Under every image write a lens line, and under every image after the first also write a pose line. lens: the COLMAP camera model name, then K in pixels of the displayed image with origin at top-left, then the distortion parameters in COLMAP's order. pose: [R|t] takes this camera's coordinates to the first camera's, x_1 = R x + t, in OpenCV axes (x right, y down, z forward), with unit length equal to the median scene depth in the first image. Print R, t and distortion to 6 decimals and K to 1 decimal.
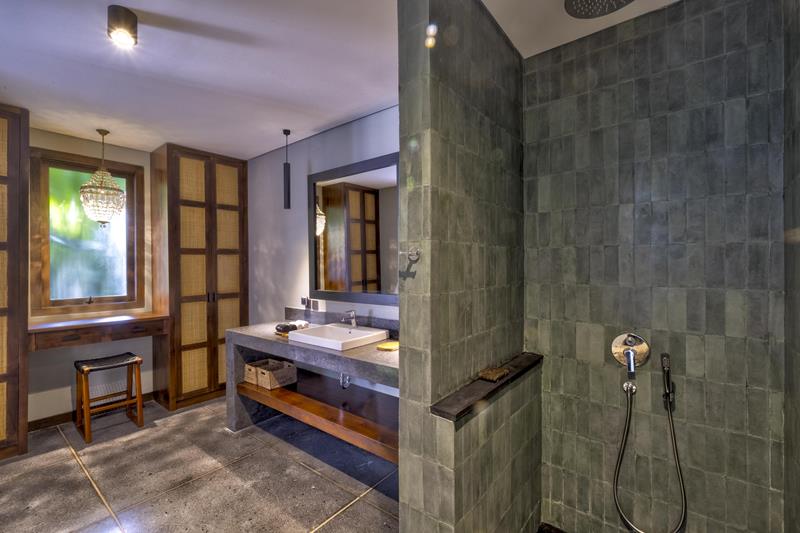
lens RADIAL K [[347.2, 0, 395.9], [0, 347.2, 267.4], [0, 0, 1]] dist [-0.003132, 0.000461]
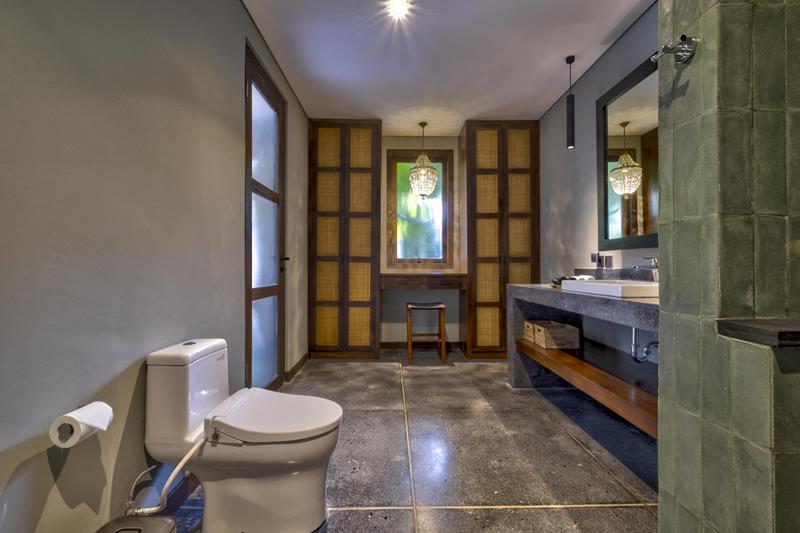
lens RADIAL K [[347.2, 0, 401.7], [0, 347.2, 266.4], [0, 0, 1]] dist [-0.003132, 0.000461]
pose [[0.644237, 0.002552, -0.764822, 0.083273], [-0.006850, 0.999974, -0.002433, 0.140186], [0.764795, 0.006807, 0.644237, 0.129707]]
